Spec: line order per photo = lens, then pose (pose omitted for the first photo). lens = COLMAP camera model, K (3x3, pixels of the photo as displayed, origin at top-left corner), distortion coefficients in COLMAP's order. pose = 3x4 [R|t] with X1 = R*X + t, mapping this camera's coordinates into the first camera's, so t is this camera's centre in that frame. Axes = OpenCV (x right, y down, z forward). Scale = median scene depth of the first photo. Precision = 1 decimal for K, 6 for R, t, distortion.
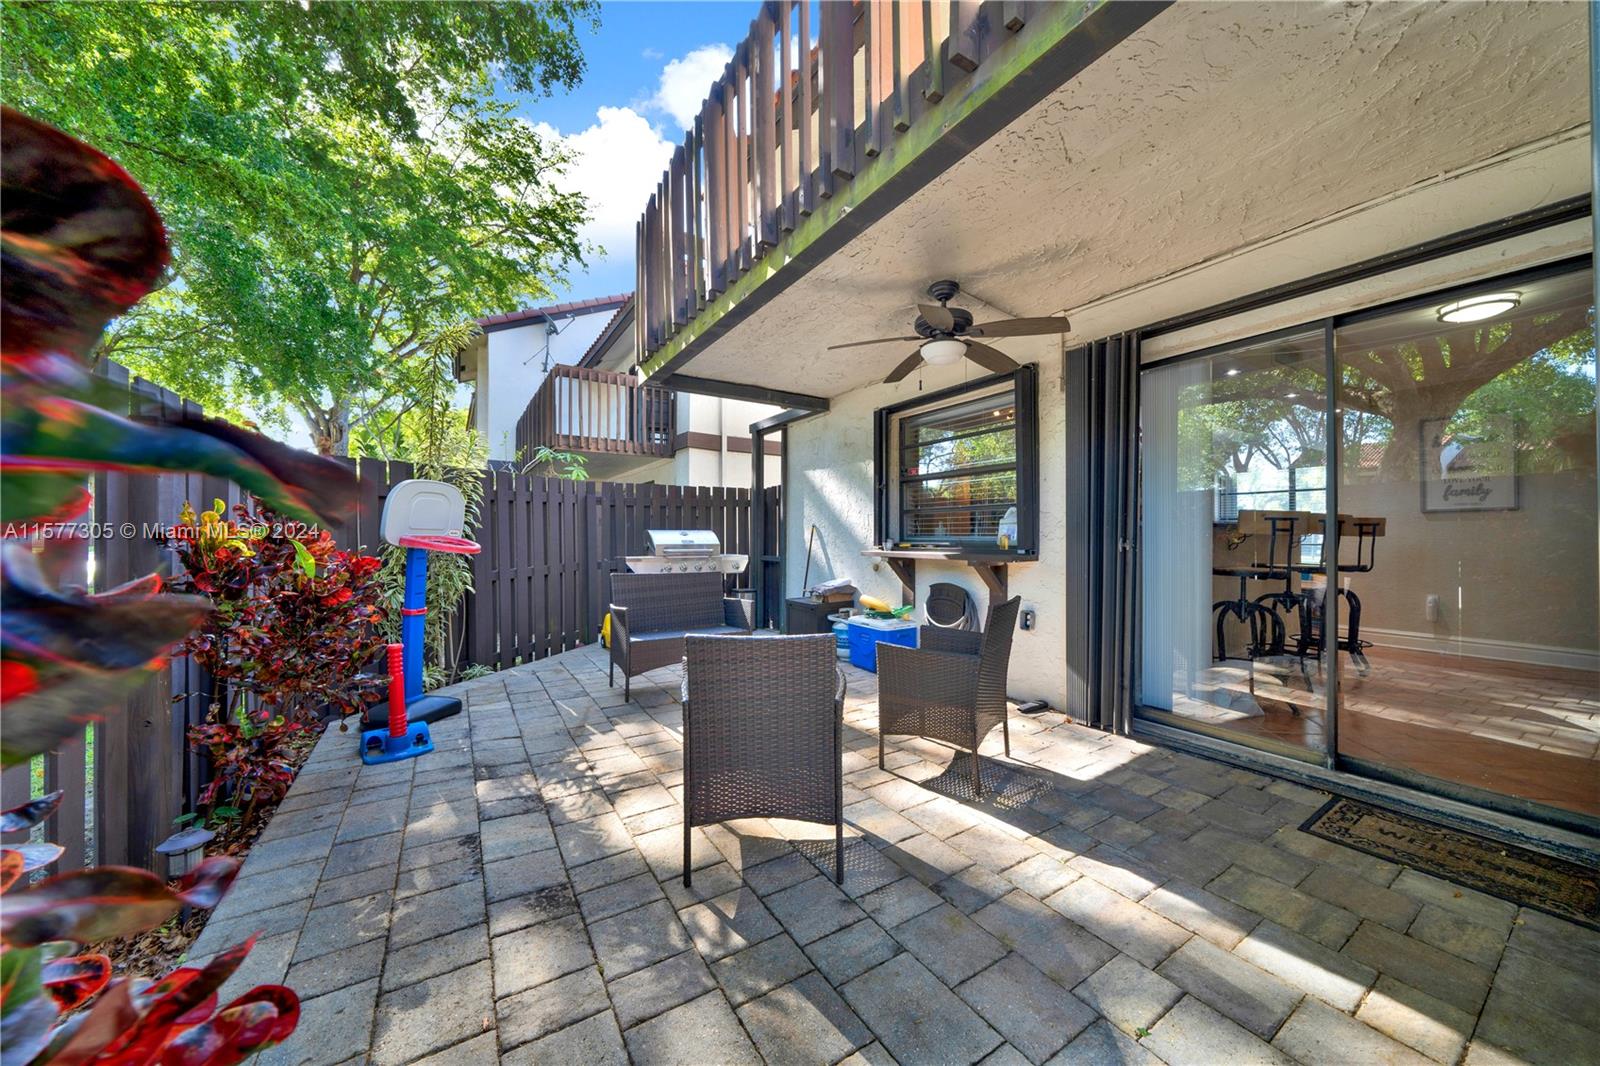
lens RADIAL K [[561.3, 0, 802.2], [0, 561.3, 536.9], [0, 0, 1]] dist [0.000199, 0.000031]
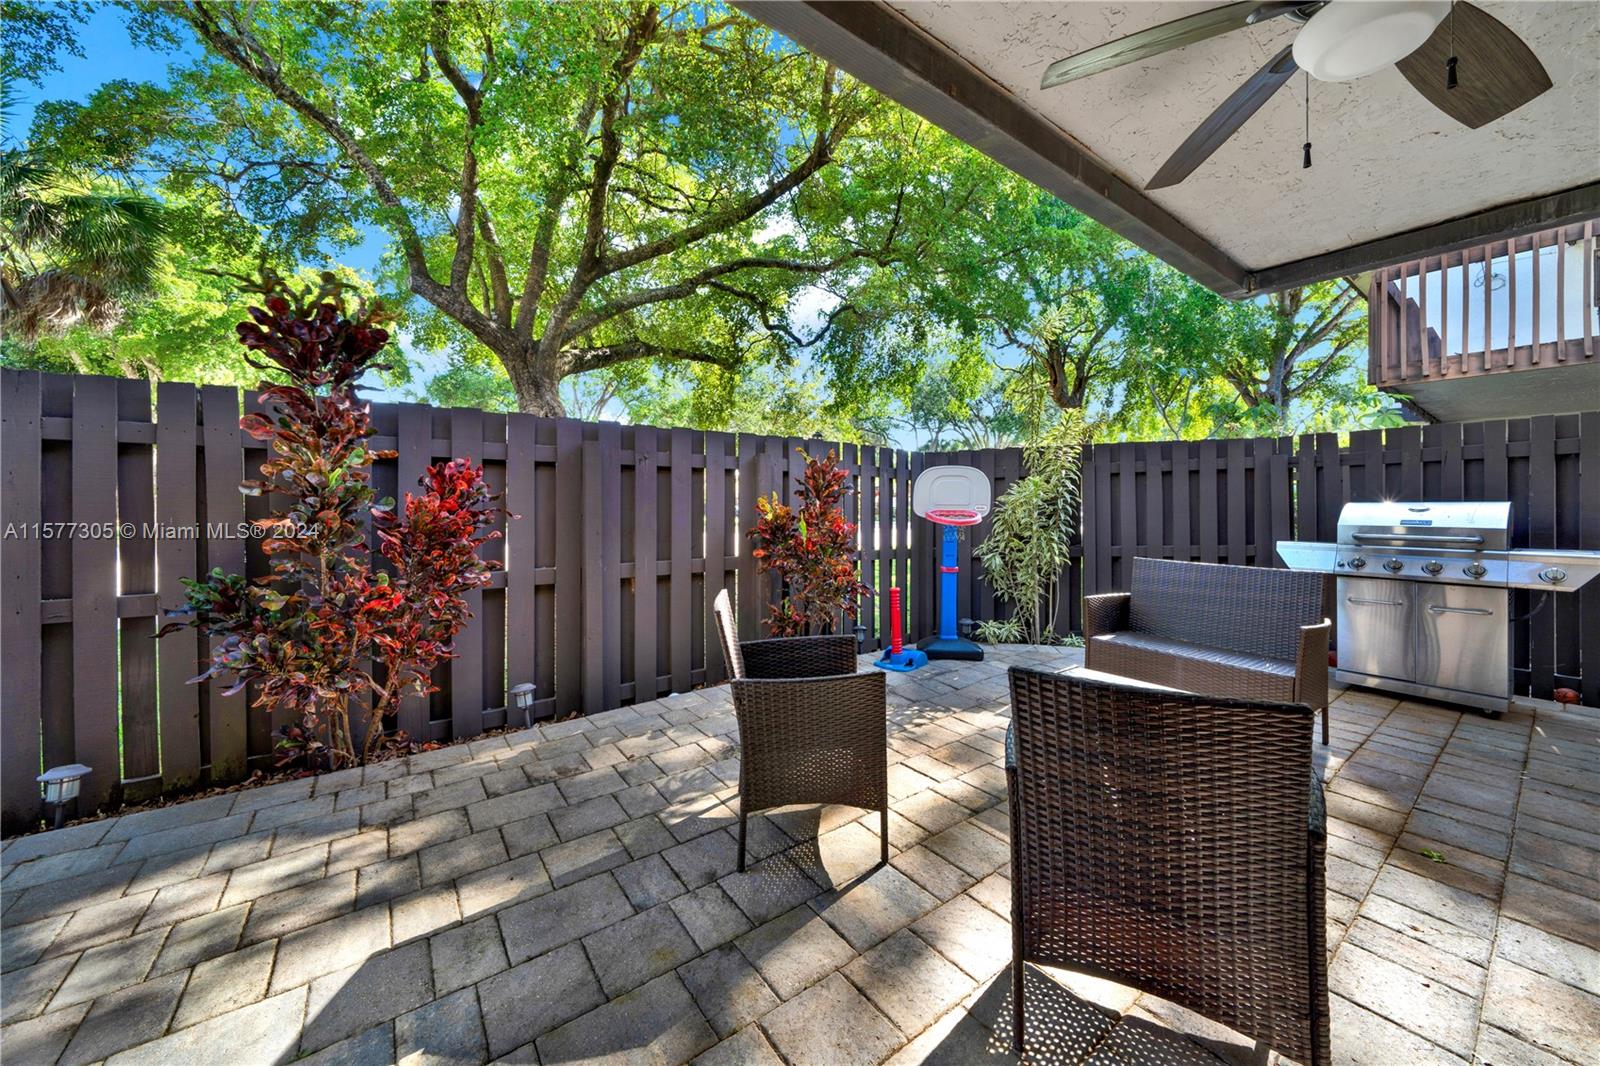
lens RADIAL K [[569.3, 0, 802.2], [0, 569.3, 514.4], [0, 0, 1]] dist [-0.001734, -0.000004]
pose [[0.065538, 0.011567, -0.997783, 0.625953], [-0.001440, 0.999933, 0.011498, -0.008934], [0.997849, 0.000683, 0.065550, 0.618261]]
